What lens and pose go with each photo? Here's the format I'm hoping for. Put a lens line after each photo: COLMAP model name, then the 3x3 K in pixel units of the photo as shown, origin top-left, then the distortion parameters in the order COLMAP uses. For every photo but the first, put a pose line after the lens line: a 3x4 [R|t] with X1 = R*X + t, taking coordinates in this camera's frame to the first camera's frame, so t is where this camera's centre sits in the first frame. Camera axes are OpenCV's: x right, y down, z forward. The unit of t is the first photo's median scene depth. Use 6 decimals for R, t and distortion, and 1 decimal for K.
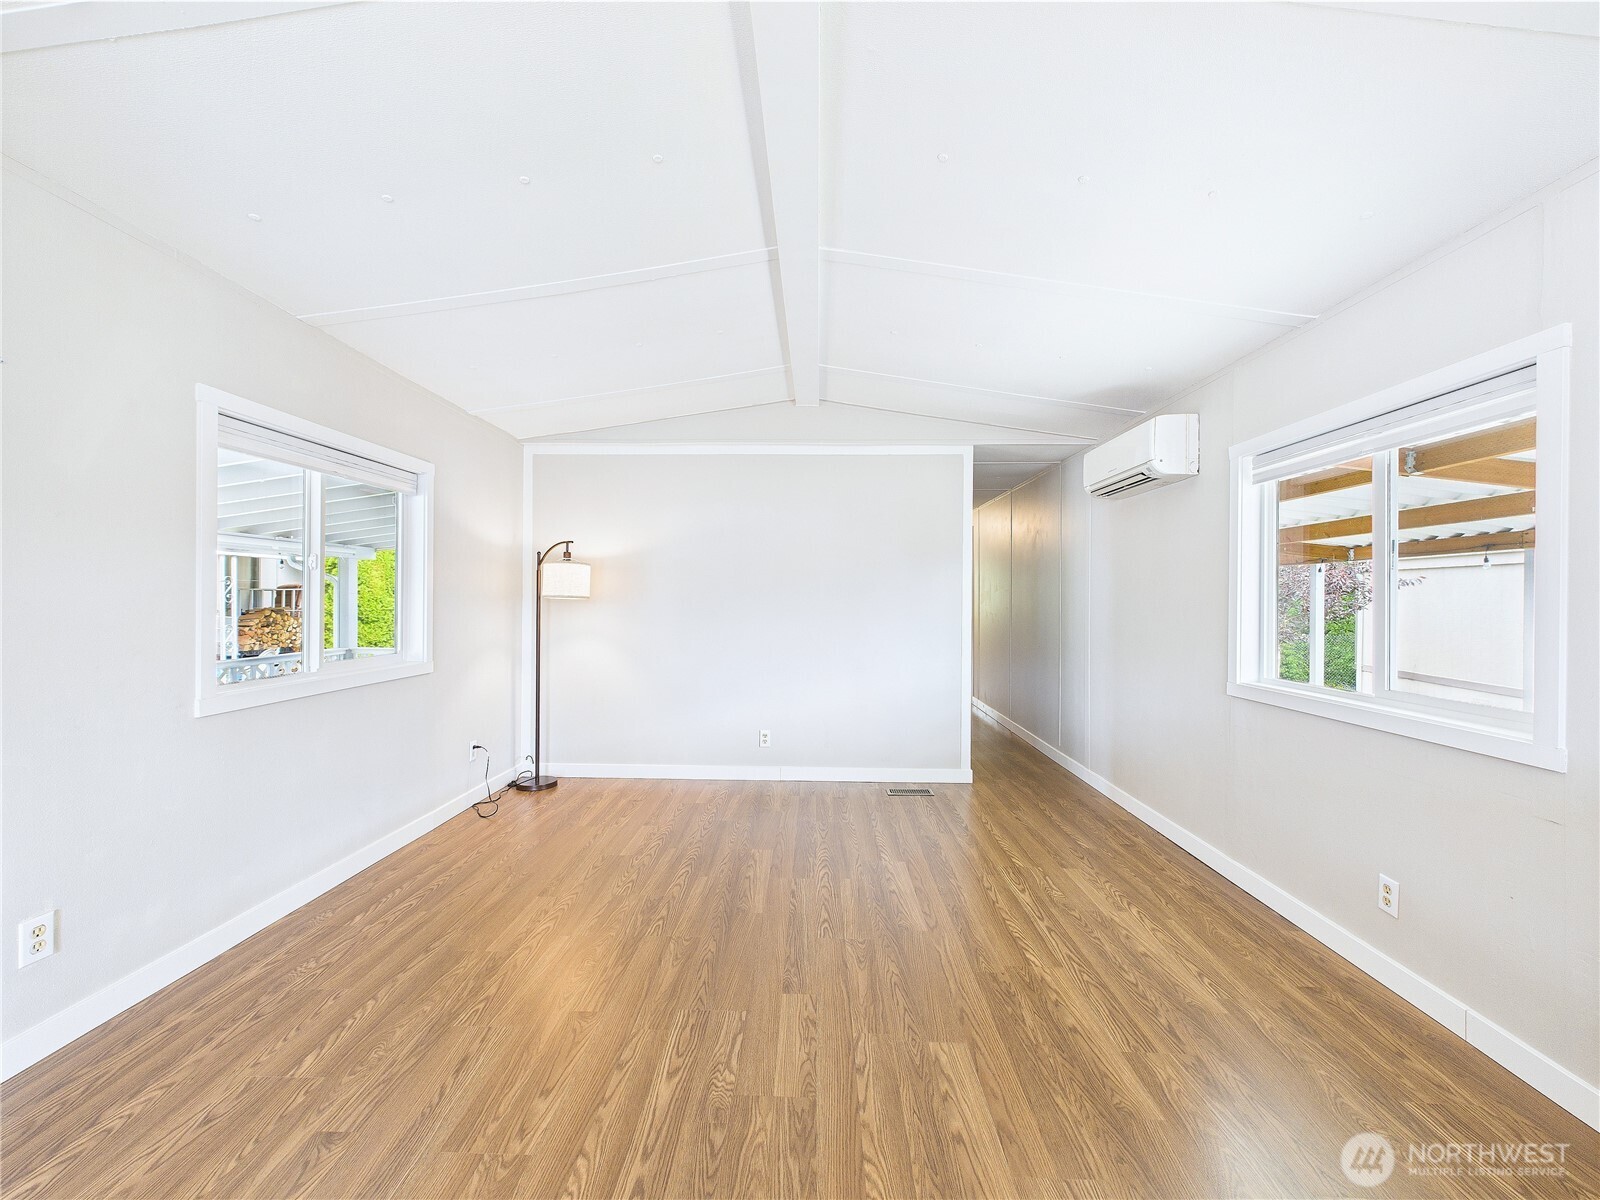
lens RADIAL K [[647.3, 0, 800.0], [0, 647.3, 600.0], [0, 0, 1]] dist [-0.026287, -0.000035]
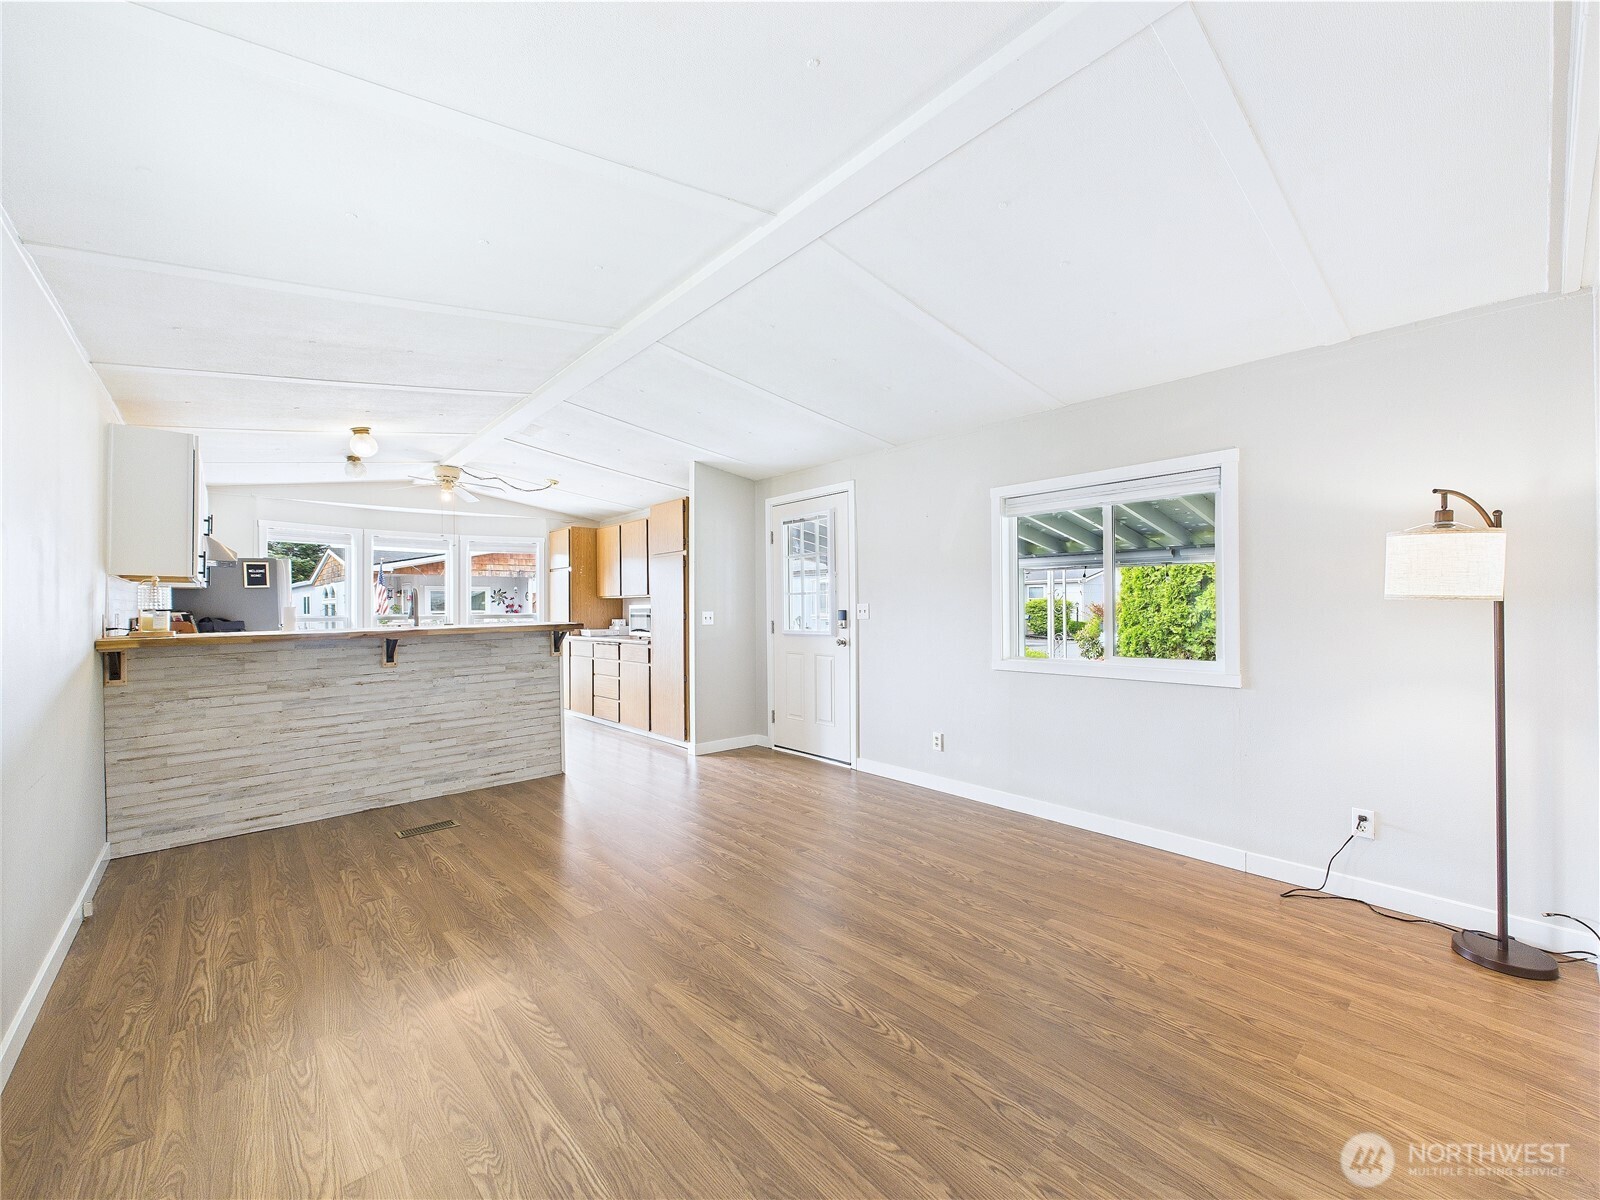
lens RADIAL K [[647.3, 0, 800.0], [0, 647.3, 600.0], [0, 0, 1]] dist [-0.026287, -0.000035]
pose [[-0.740130, -0.008554, -0.672409, 0.566065], [-0.003358, 0.999954, -0.009024, 0.006370], [0.672456, -0.004421, -0.740124, 1.580663]]
